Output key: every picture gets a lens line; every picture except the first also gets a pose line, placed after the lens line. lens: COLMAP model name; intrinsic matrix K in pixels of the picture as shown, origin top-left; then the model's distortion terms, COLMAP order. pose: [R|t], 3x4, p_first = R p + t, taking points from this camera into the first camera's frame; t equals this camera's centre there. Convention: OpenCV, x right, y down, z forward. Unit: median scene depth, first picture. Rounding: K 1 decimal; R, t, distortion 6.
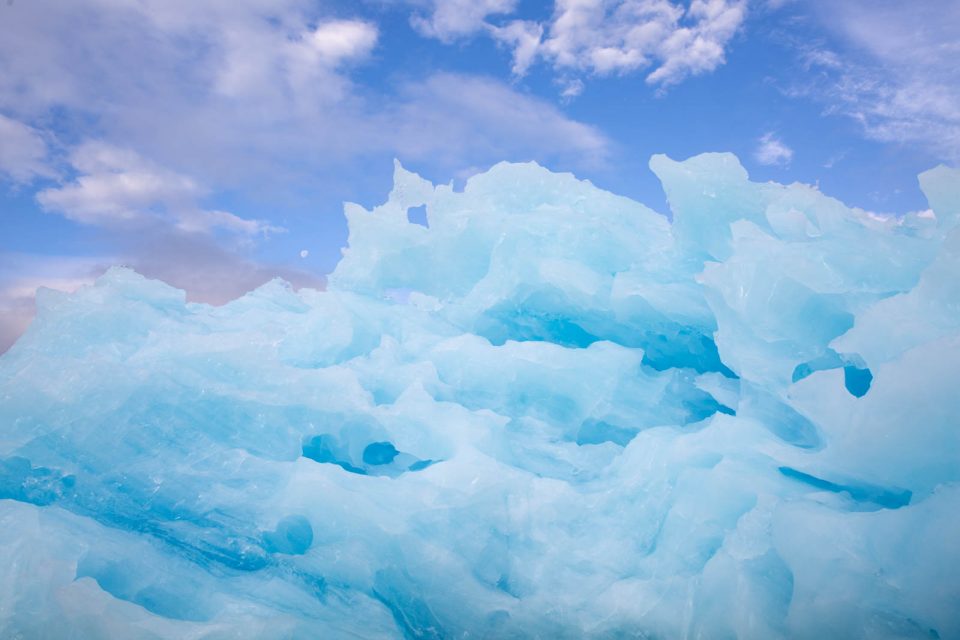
lens RADIAL K [[905.3, 0, 480.0], [0, 905.3, 320.0], [0, 0, 1]] dist [-0.002551, -0.001617]
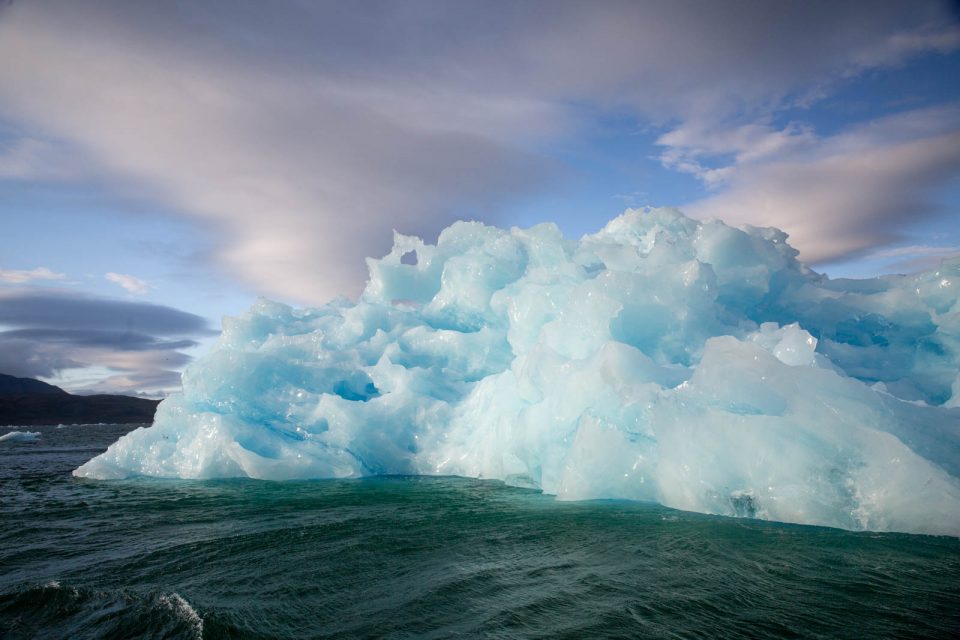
lens RADIAL K [[905.3, 0, 480.0], [0, 905.3, 320.0], [0, 0, 1]] dist [-0.002551, -0.001617]
pose [[0.961391, -0.028072, -0.273750, 0.521253], [0.061793, 0.991401, 0.115352, -0.174735], [0.268157, -0.127814, 0.954859, -0.681981]]
